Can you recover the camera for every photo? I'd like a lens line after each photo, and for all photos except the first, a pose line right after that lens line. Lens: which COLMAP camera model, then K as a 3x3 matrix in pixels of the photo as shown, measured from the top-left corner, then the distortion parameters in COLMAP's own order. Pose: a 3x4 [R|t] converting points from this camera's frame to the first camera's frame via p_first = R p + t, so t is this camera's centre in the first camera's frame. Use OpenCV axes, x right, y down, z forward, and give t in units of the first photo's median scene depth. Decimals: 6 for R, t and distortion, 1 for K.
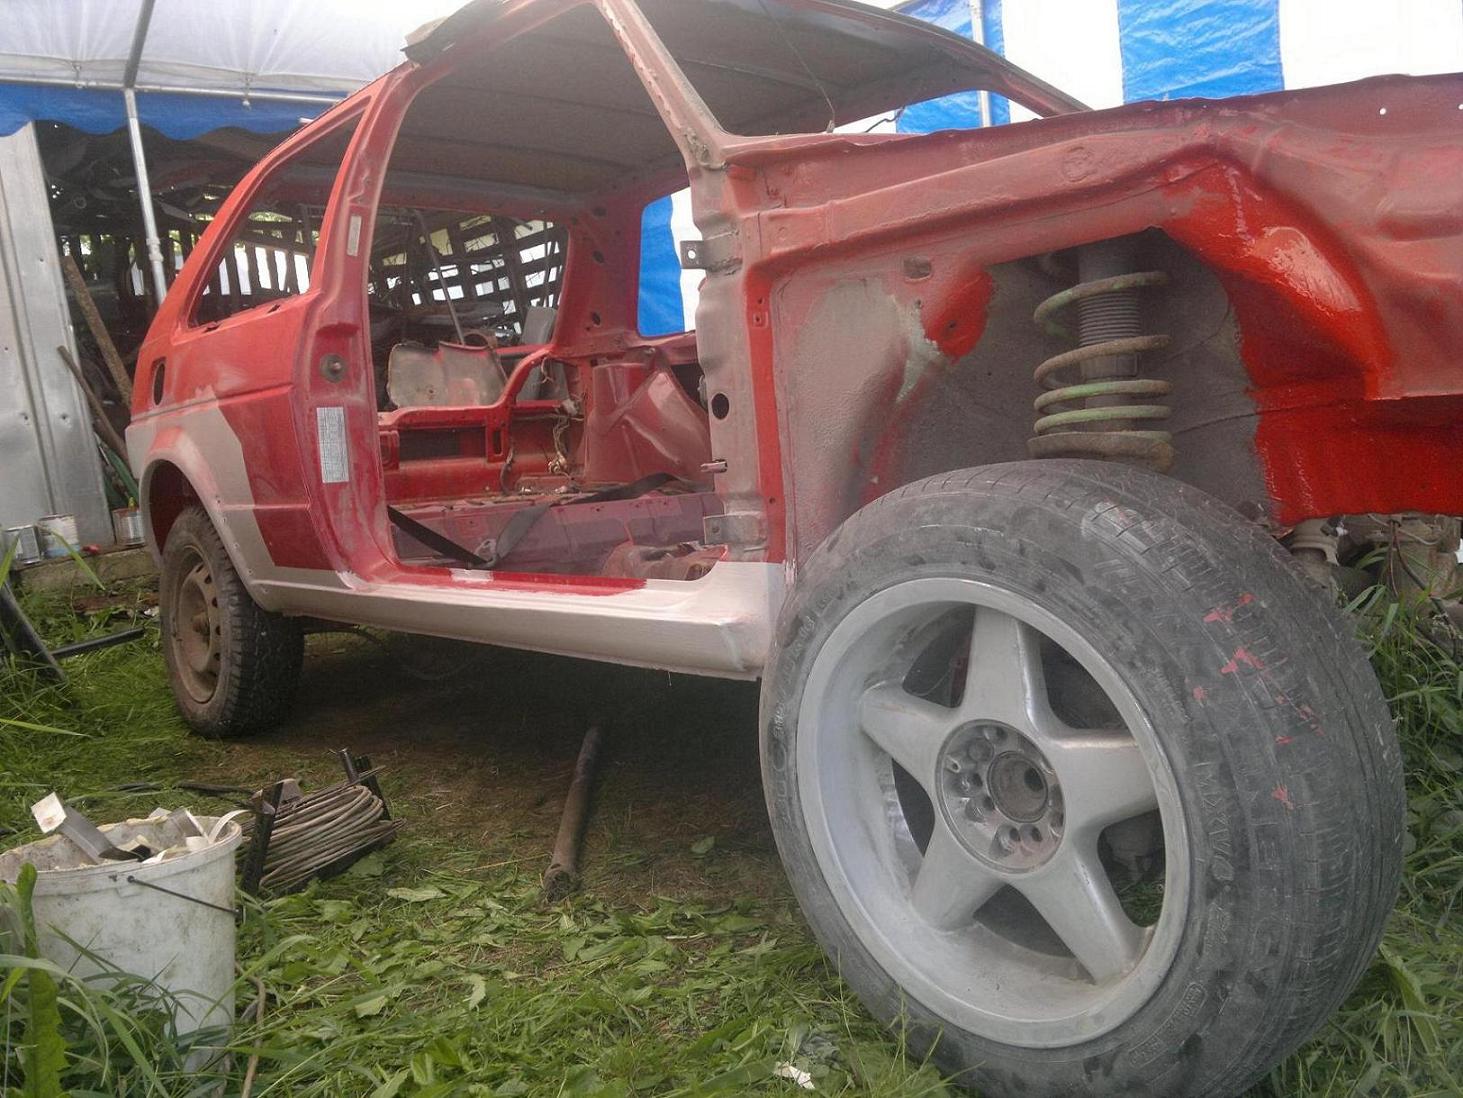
lens RADIAL K [[1234.7, 0, 732.4], [0, 1234.7, 554.3], [0, 0, 1]] dist [0.068278, -0.106300]
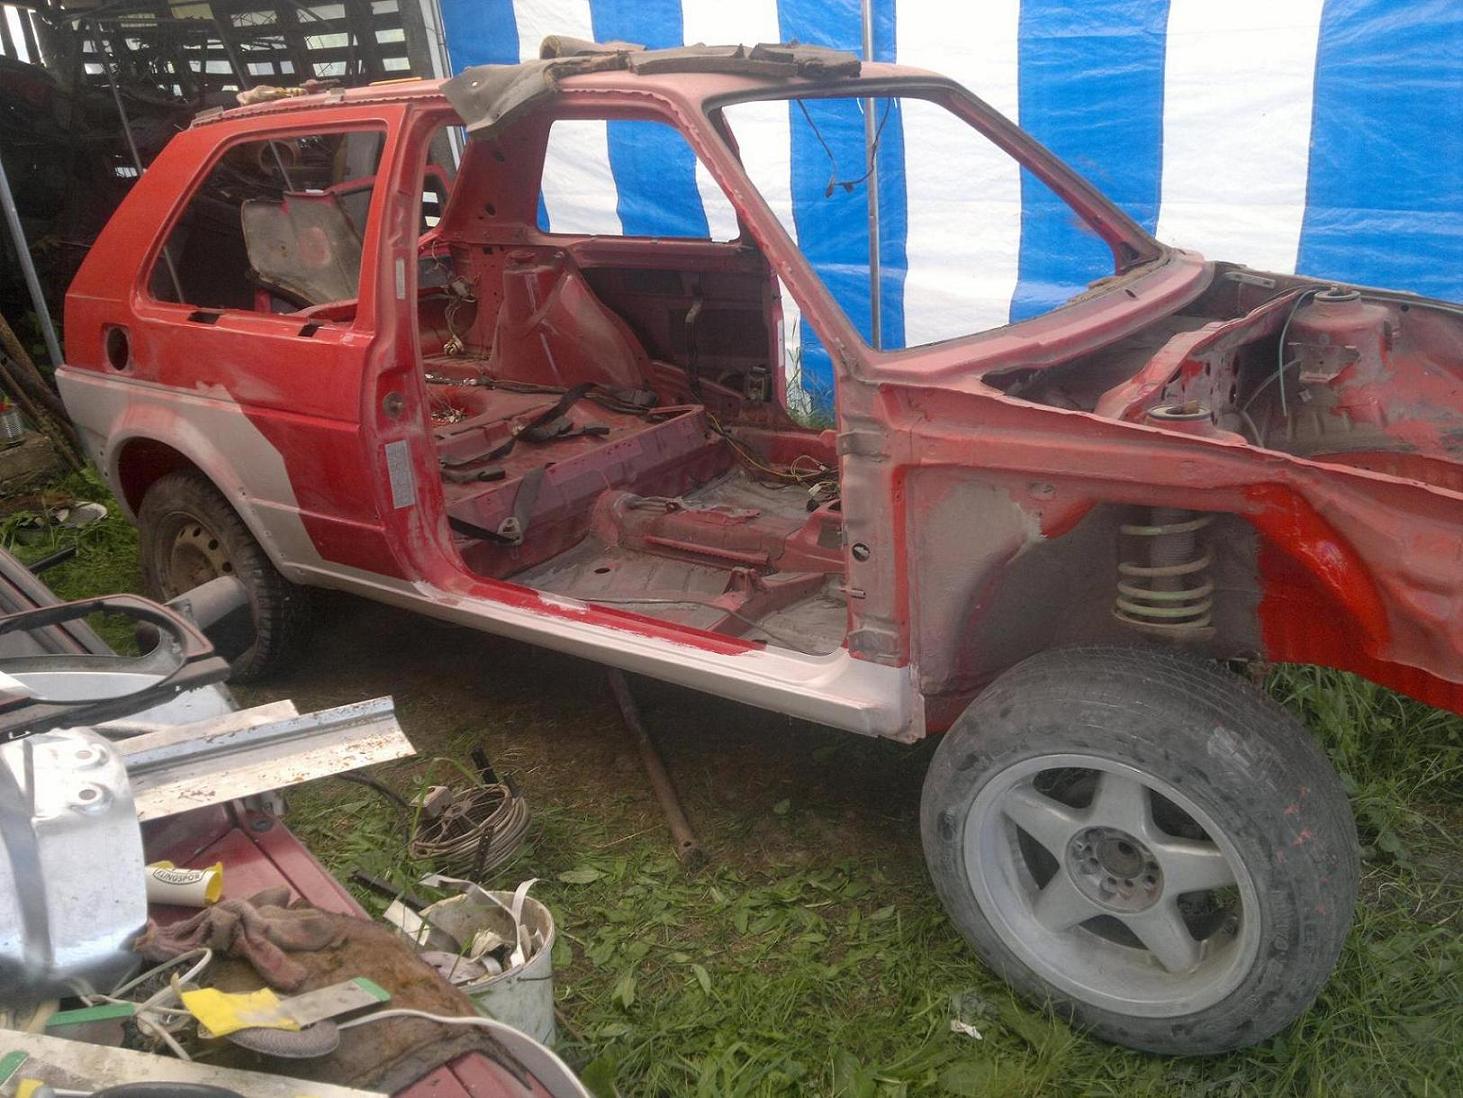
lens RADIAL K [[1234.7, 0, 724.3], [0, 1234.7, 546.1], [0, 0, 1]] dist [0.068278, -0.106300]
pose [[0.970681, -0.077672, 0.227475, -0.537408], [0.016099, 0.965235, 0.260888, -0.563640], [-0.239831, -0.249577, 0.938186, -0.235729]]
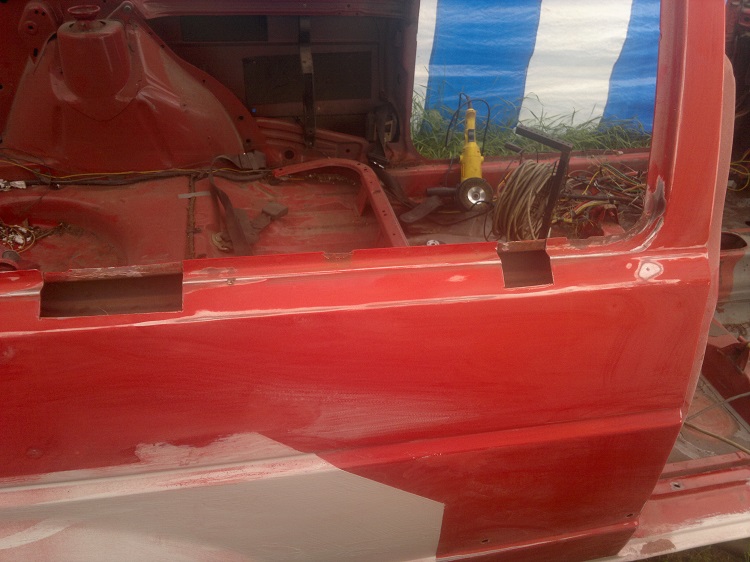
lens RADIAL K [[633.0, 0, 355.3], [0, 633.0, 284.3], [0, 0, 1]] dist [0.068278, -0.106300]
pose [[0.499632, -0.445578, 0.742851, -1.137125], [0.016198, 0.862217, 0.506280, -0.623319], [-0.866086, -0.240921, 0.438009, 1.815610]]
